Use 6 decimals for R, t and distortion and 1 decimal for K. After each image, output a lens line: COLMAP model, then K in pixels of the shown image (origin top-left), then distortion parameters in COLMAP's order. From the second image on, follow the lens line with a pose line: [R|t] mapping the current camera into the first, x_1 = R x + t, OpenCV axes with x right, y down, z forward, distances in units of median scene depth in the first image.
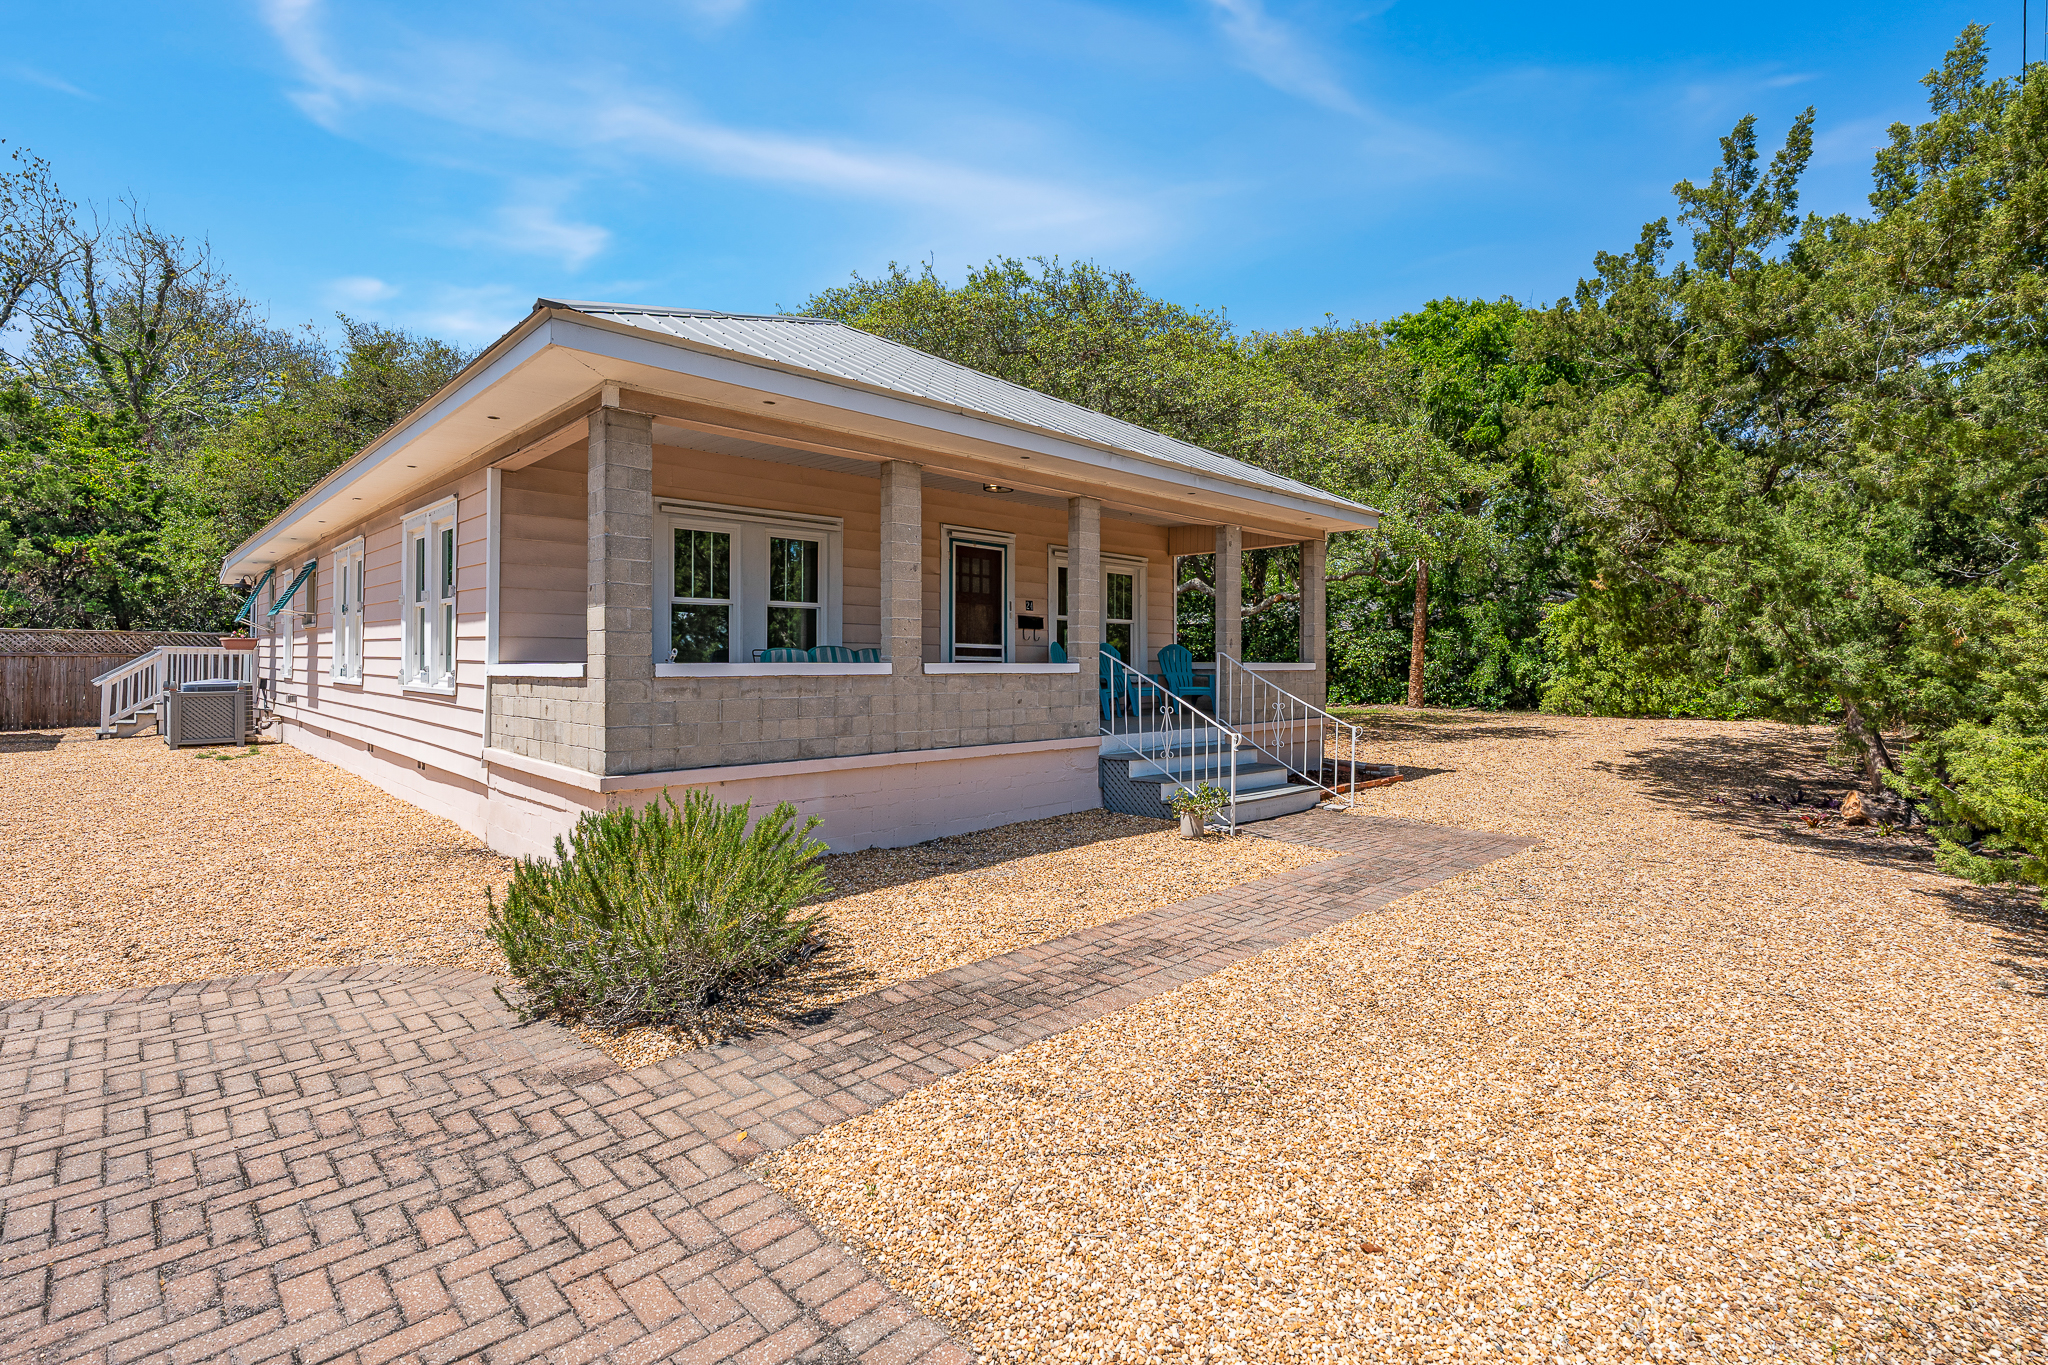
lens RADIAL K [[929.3, 0, 1046.1], [0, 929.3, 658.3], [0, 0, 1]] dist [-0.017641, -0.000129]
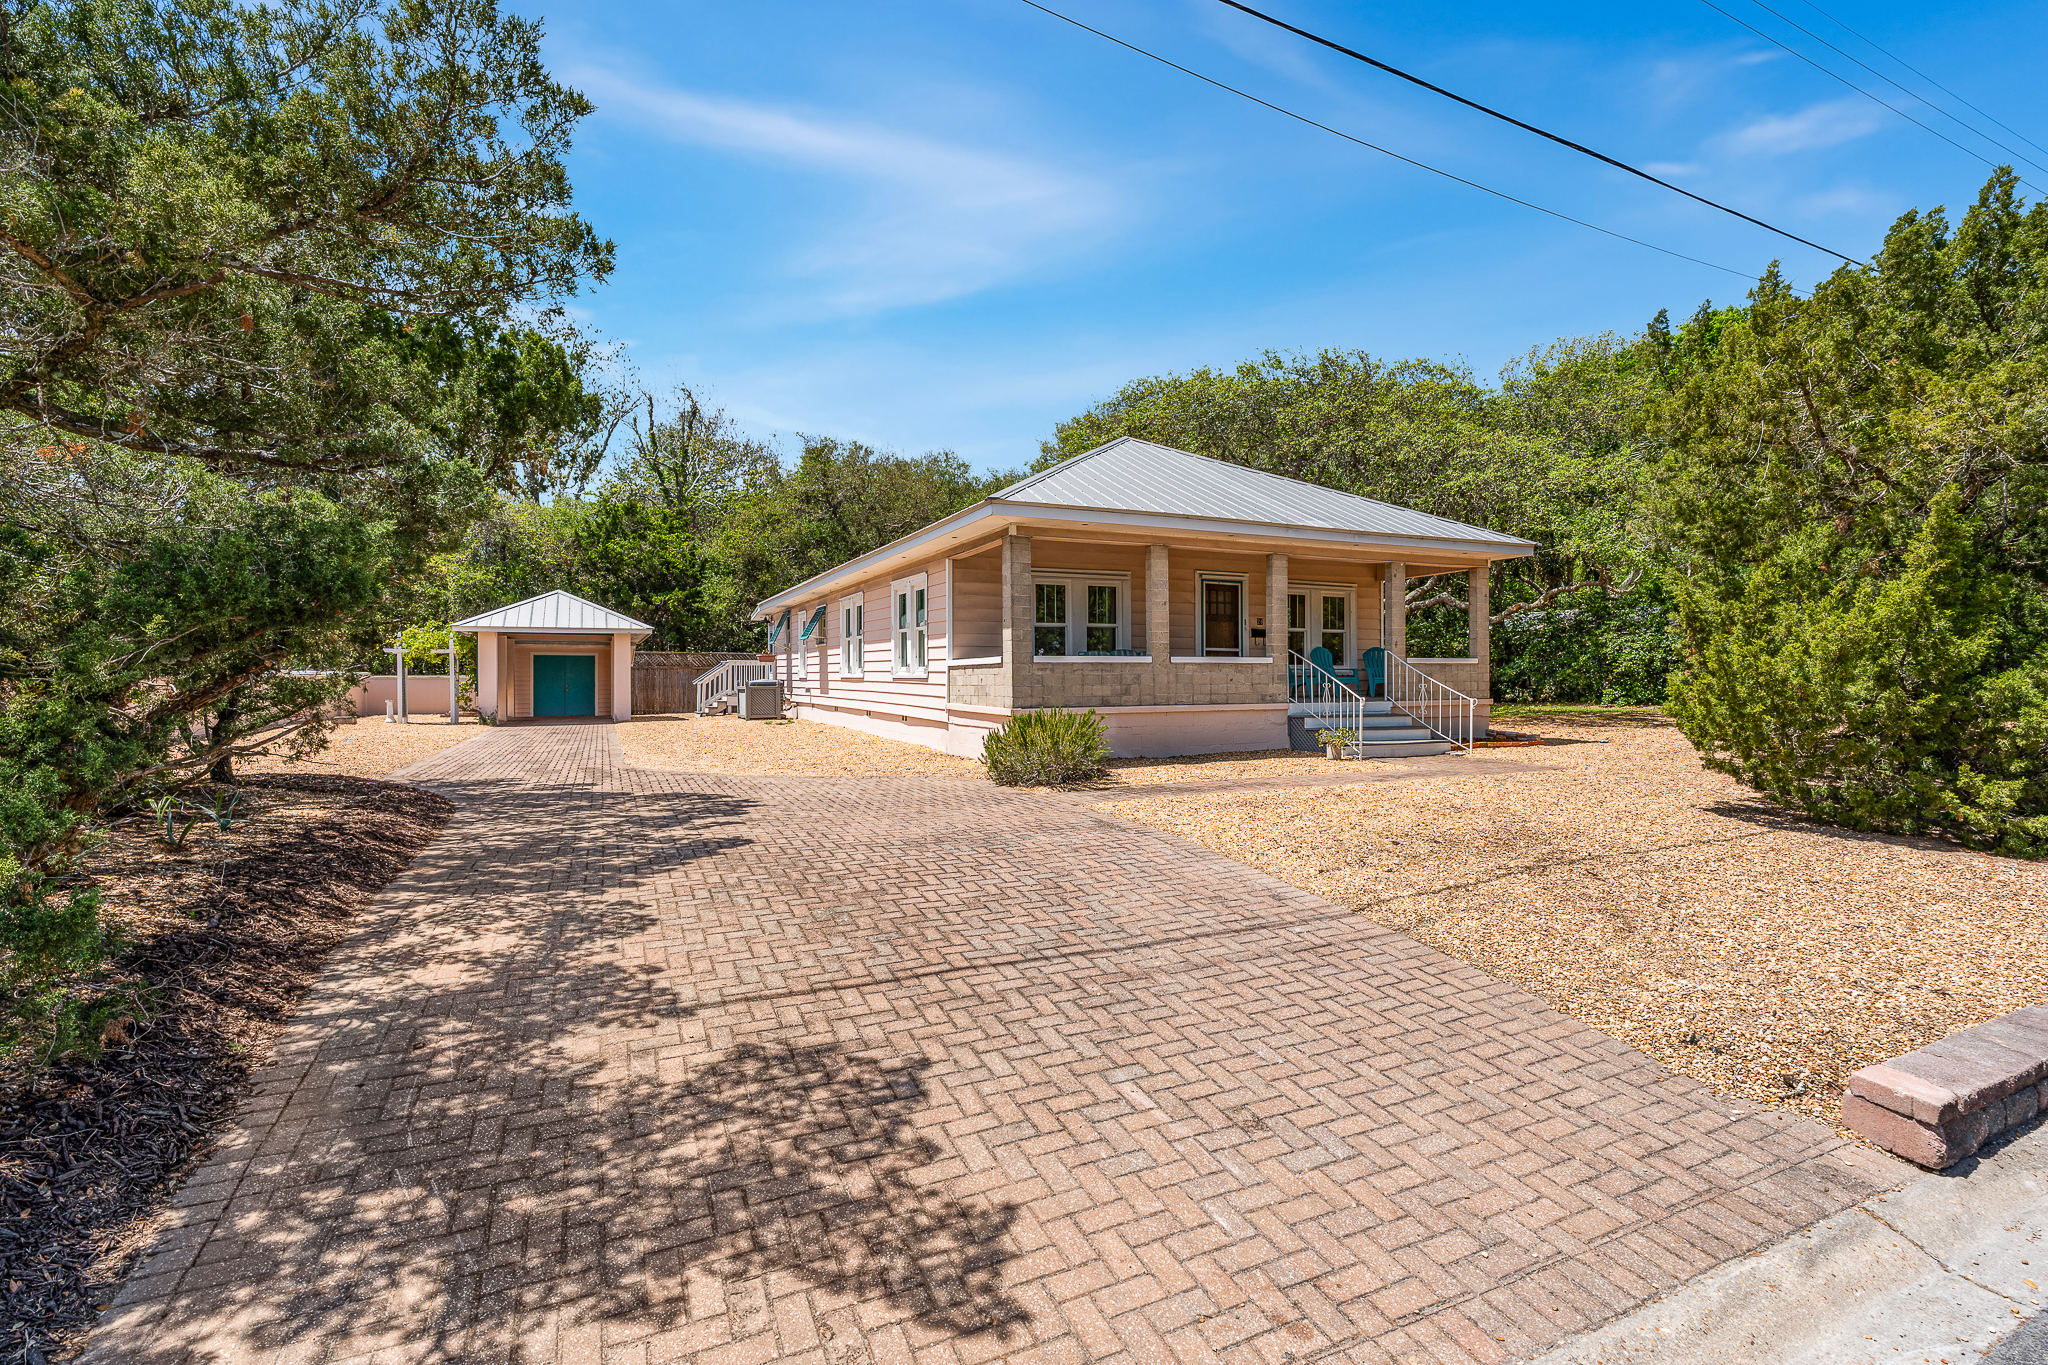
lens RADIAL K [[862.0, 0, 1024.0], [0, 862.0, 682.5], [0, 0, 1]] dist [0.000508, 0.000035]
pose [[0.932414, -0.002042, -0.361387, 0.160231], [0.006553, 0.999915, 0.011258, 0.027302], [0.361334, -0.012865, 0.932348, -0.507620]]
